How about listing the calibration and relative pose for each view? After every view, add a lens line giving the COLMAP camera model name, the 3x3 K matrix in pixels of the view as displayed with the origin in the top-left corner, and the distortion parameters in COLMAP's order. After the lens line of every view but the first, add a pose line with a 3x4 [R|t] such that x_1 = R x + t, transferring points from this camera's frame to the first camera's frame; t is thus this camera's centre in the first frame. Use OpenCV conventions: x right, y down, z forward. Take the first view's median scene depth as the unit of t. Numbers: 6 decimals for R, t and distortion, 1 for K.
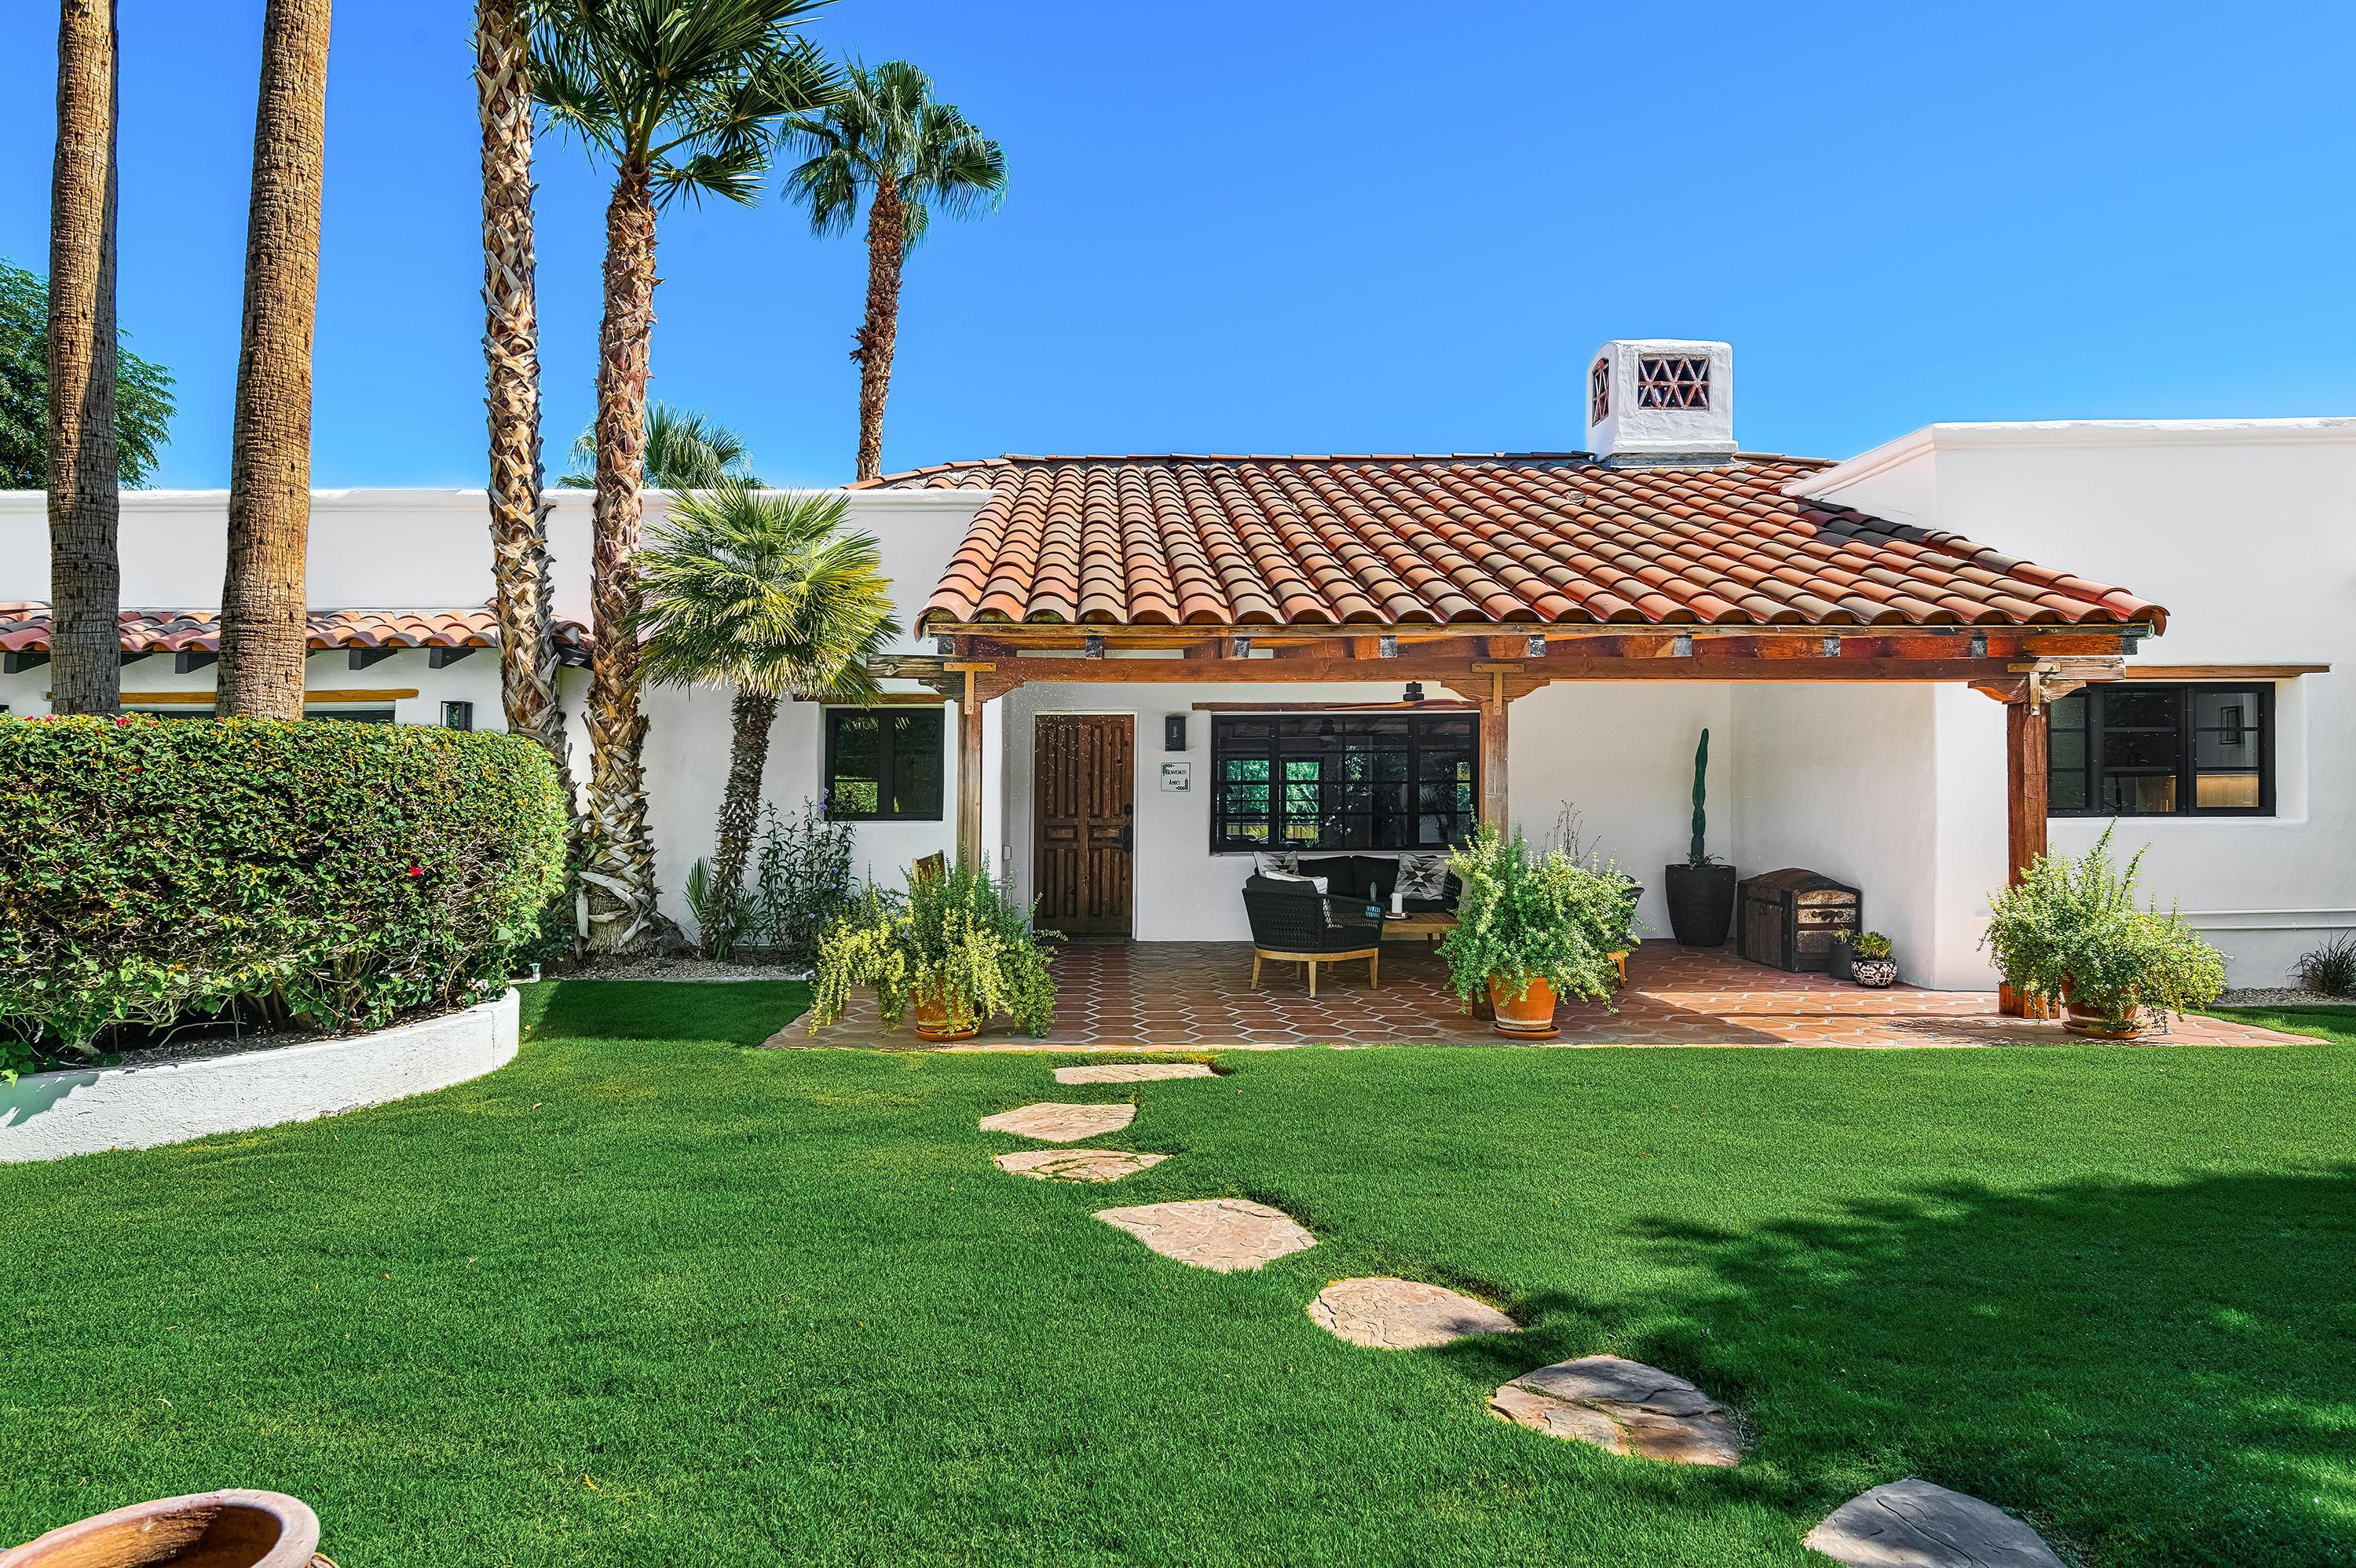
lens RADIAL K [[1340.8, 0, 1178.0], [0, 1340.8, 784.0], [0, 0, 1]] dist [0.001470, -0.000232]
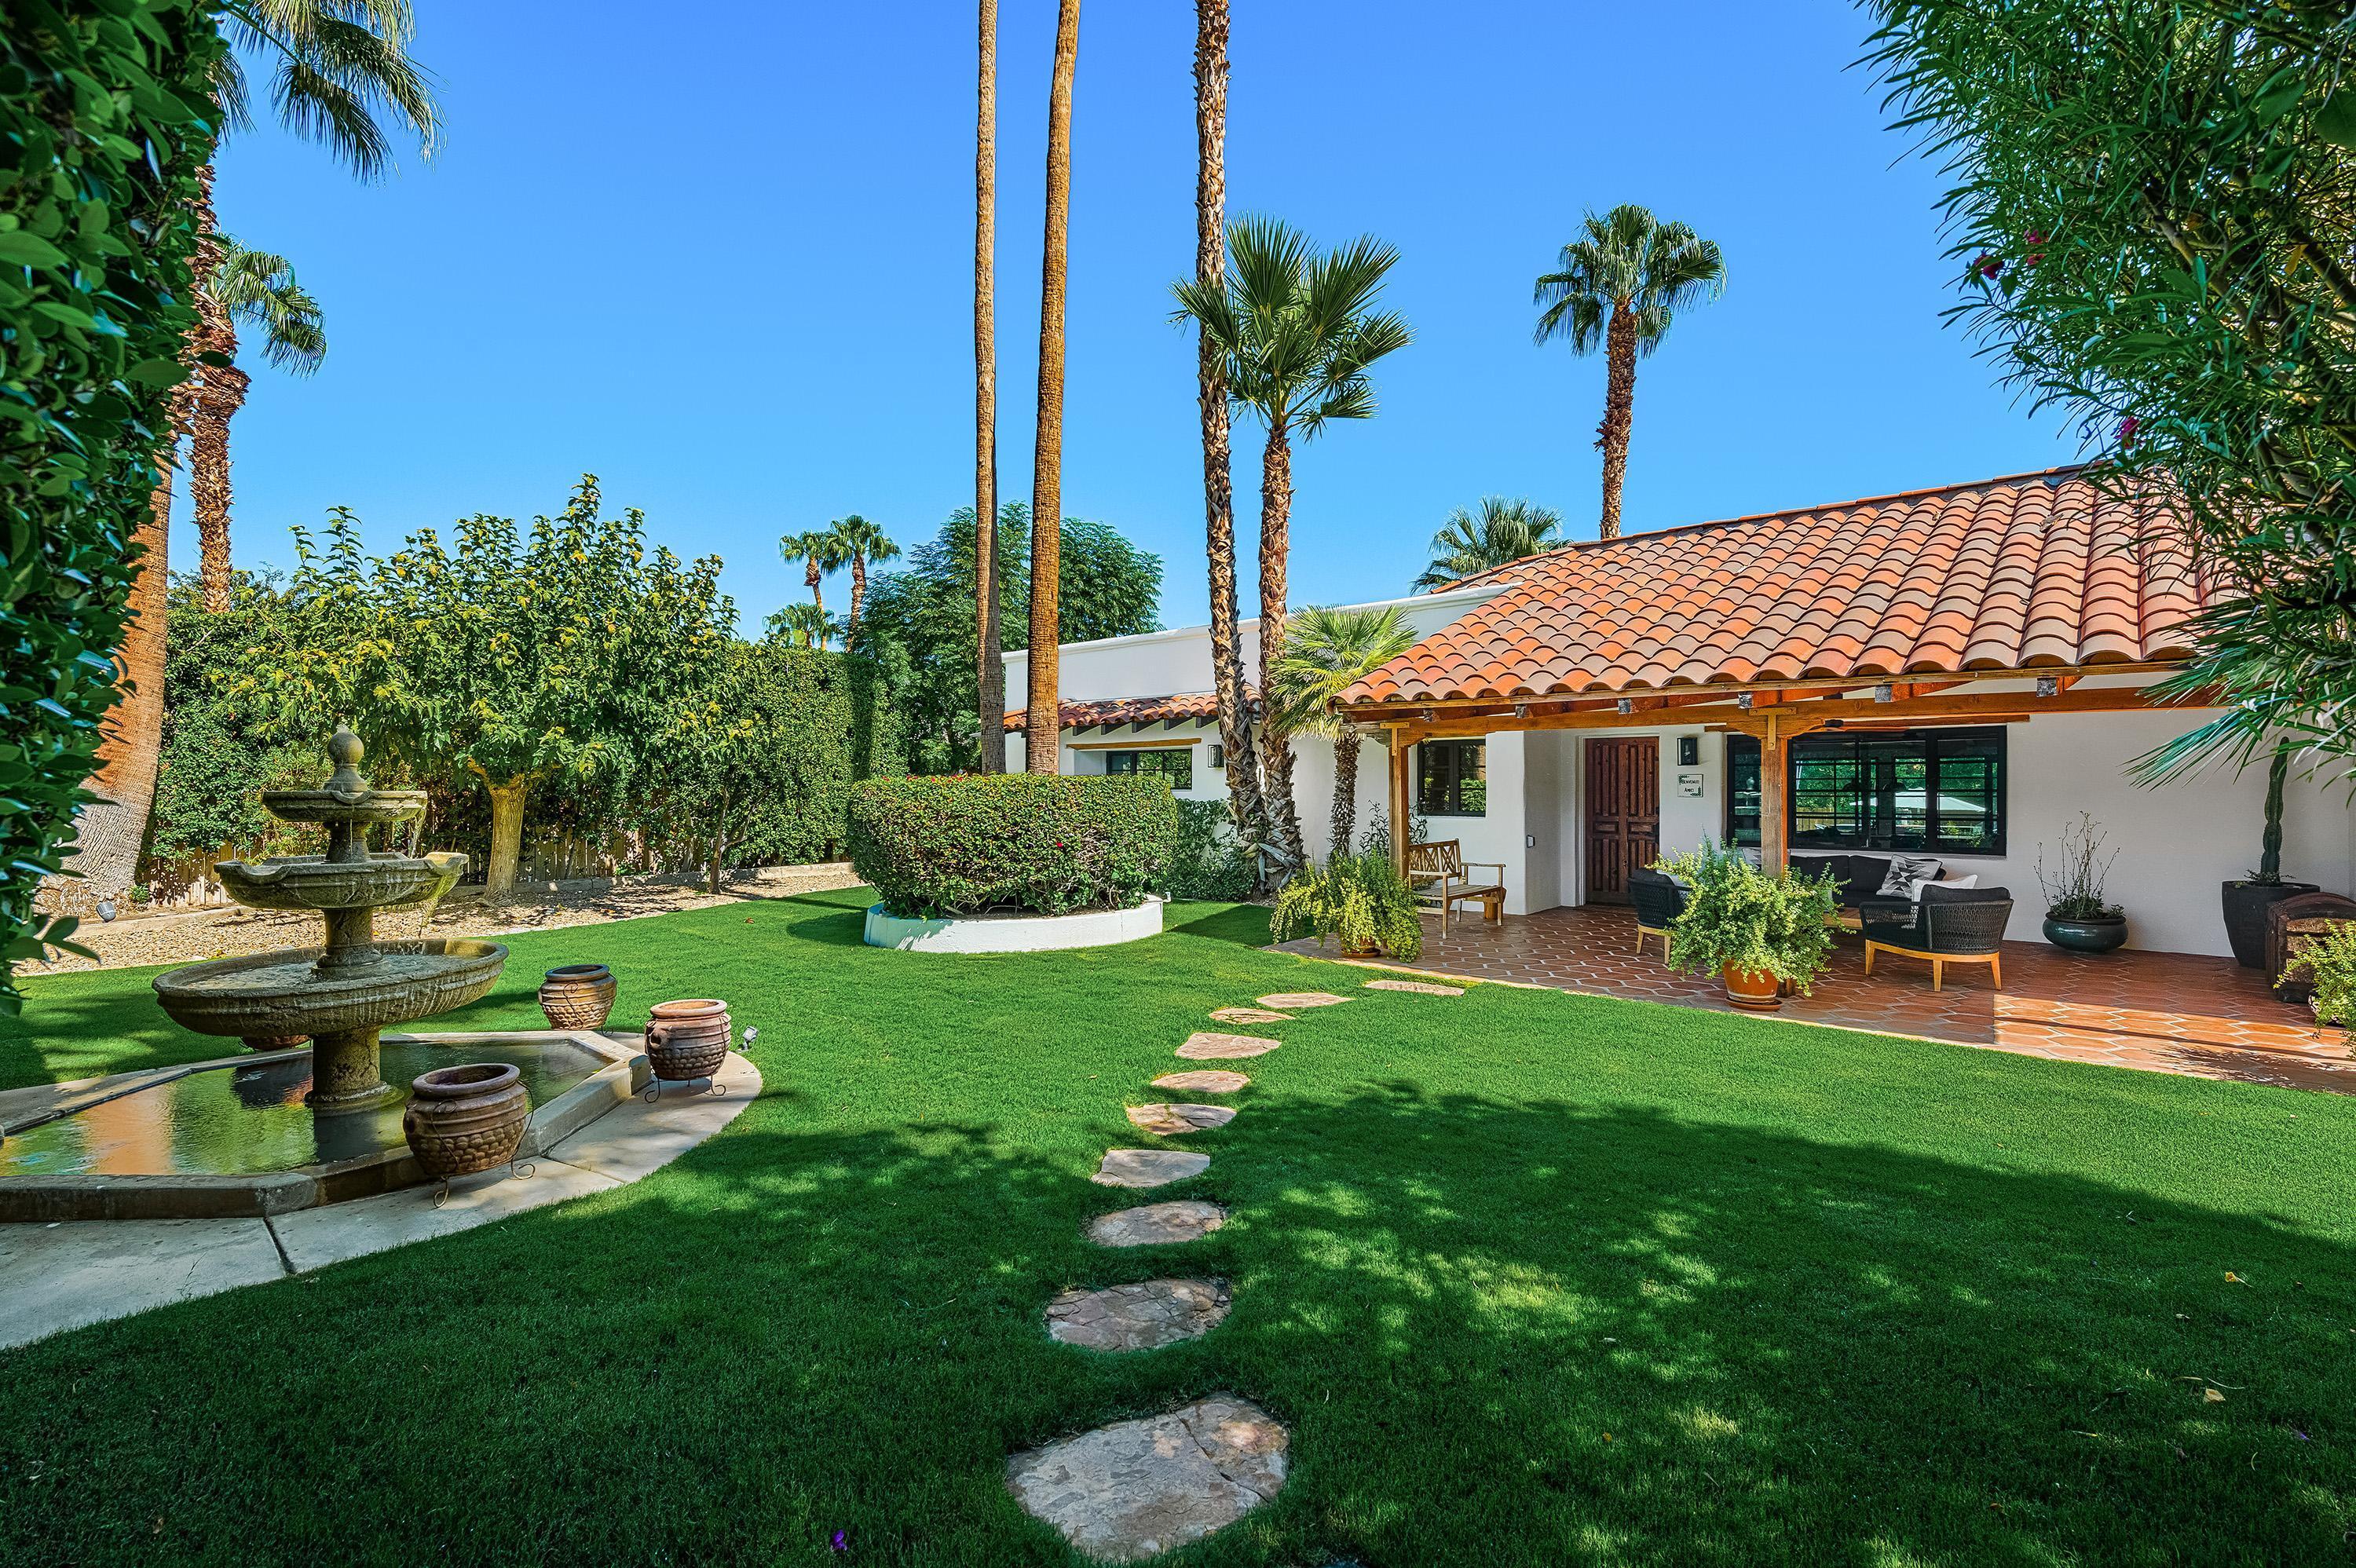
lens RADIAL K [[1091.4, 0, 1178.0], [0, 1091.4, 784.0], [0, 0, 1]] dist [-0.000265, -0.000225]
pose [[0.723242, 0.003589, -0.690586, 0.427675], [0.008903, 0.999855, 0.014520, -0.030958], [0.690537, -0.016650, 0.723105, -0.082513]]
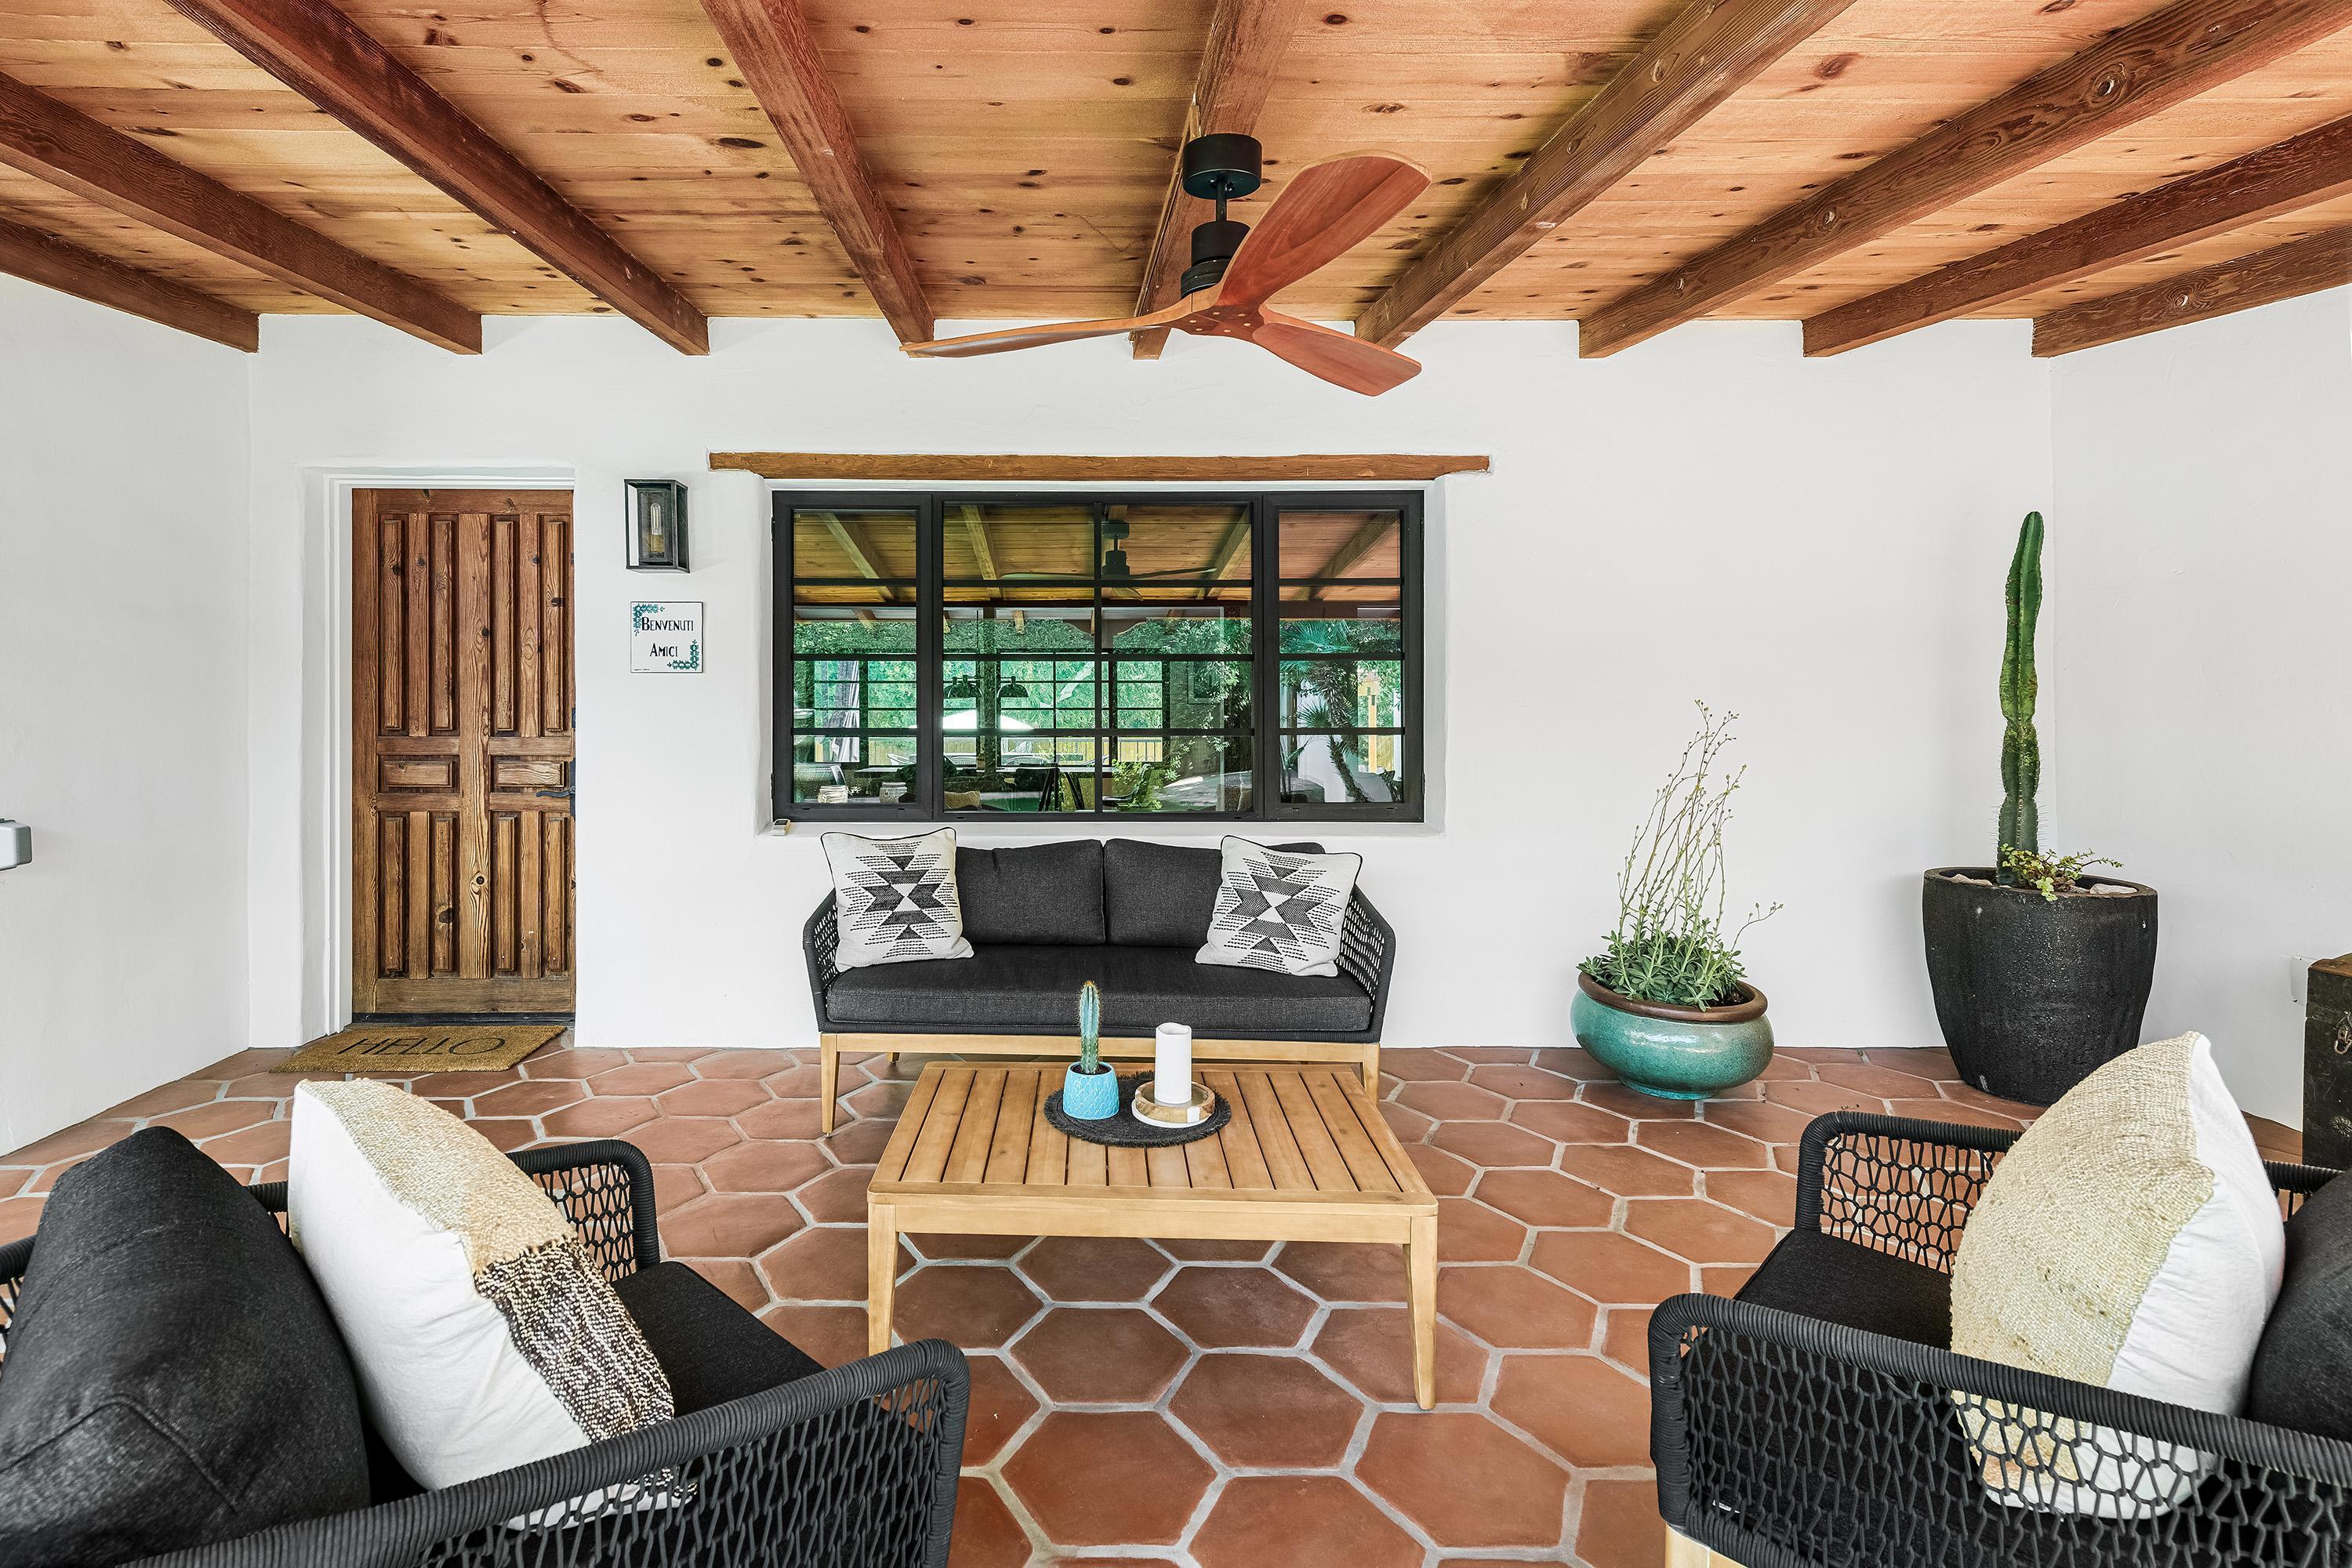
lens RADIAL K [[1168.9, 0, 1055.8], [0, 1168.9, 716.3], [0, 0, 1]] dist [0.000849, -0.000013]
pose [[0.998662, 0.003764, -0.051574, 0.158598], [-0.003266, 0.999947, 0.009724, 0.017899], [0.051608, -0.009542, 0.998622, 0.788930]]
